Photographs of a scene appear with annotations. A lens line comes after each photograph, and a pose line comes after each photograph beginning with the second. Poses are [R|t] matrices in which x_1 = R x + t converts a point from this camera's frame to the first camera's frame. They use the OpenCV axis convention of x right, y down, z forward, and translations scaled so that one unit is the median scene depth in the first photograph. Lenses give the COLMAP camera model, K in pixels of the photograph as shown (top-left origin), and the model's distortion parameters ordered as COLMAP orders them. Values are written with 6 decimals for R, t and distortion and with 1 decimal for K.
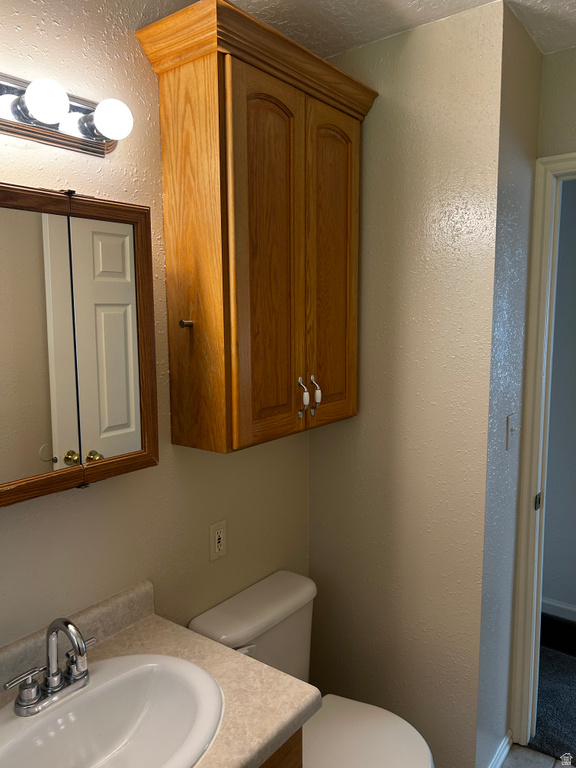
lens RADIAL K [[581.7, 0, 286.7], [0, 581.7, 385.6], [0, 0, 1]] dist [0.026288, -0.011563]
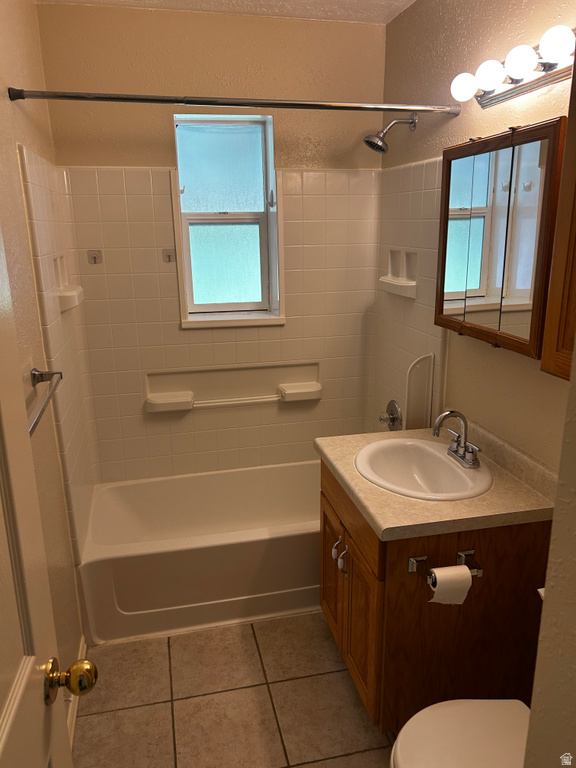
lens RADIAL K [[581.7, 0, 288.3], [0, 581.7, 385.6], [0, 0, 1]] dist [0.026288, -0.011563]
pose [[-0.644094, 0.216530, -0.733660, 1.096085], [-0.074663, 0.936725, 0.342010, -0.195824], [0.761294, 0.275064, -0.587173, 1.565413]]
